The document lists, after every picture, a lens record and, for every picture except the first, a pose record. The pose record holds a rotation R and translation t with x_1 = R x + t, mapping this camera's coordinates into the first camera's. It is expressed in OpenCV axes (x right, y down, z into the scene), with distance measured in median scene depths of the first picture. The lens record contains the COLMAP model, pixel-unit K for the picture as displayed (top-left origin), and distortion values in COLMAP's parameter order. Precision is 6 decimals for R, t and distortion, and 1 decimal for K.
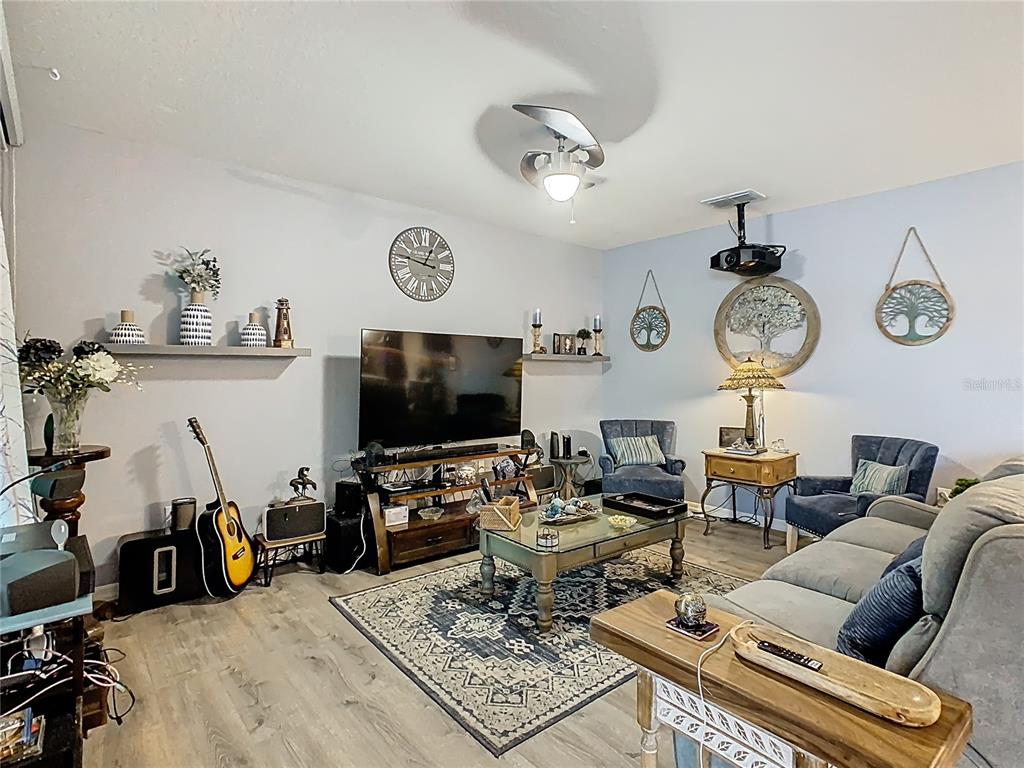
lens RADIAL K [[516.2, 0, 544.5], [0, 516.2, 358.6], [0, 0, 1]] dist [-0.013493, 0.003646]
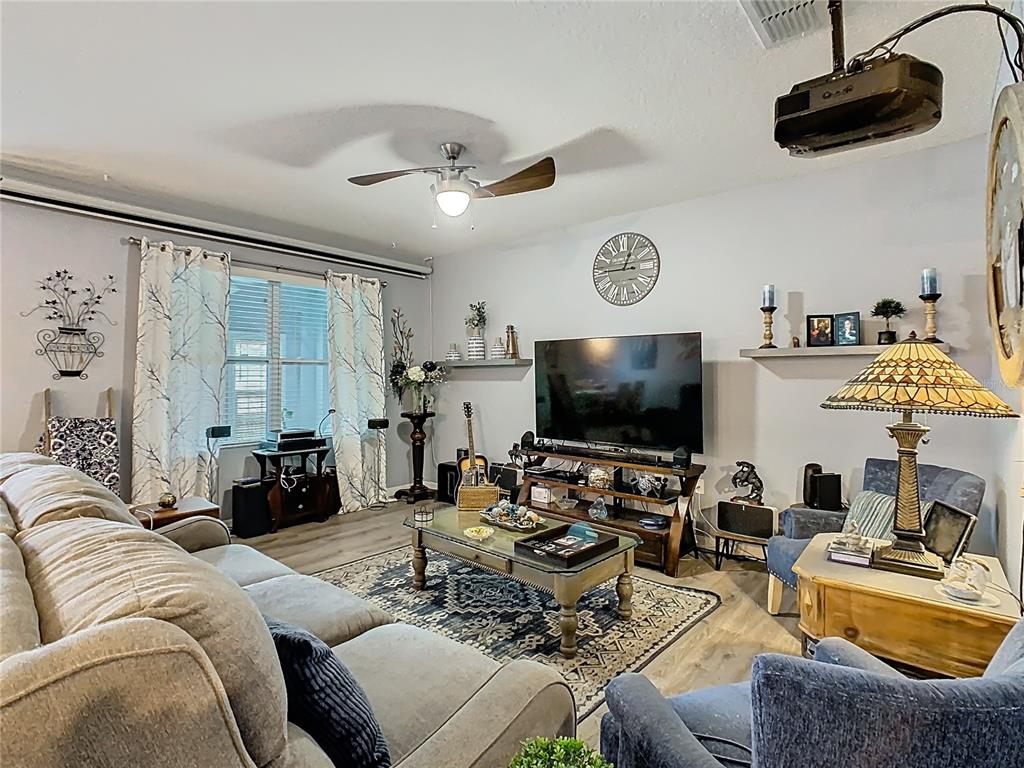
lens RADIAL K [[516.2, 0, 514.8], [0, 516.2, 370.5], [0, 0, 1]] dist [-0.013493, 0.003646]
pose [[0.149077, -0.018165, -0.988659, 0.883198], [0.026916, 0.999535, -0.014307, 0.030276], [0.988459, -0.024478, 0.149497, 0.756509]]
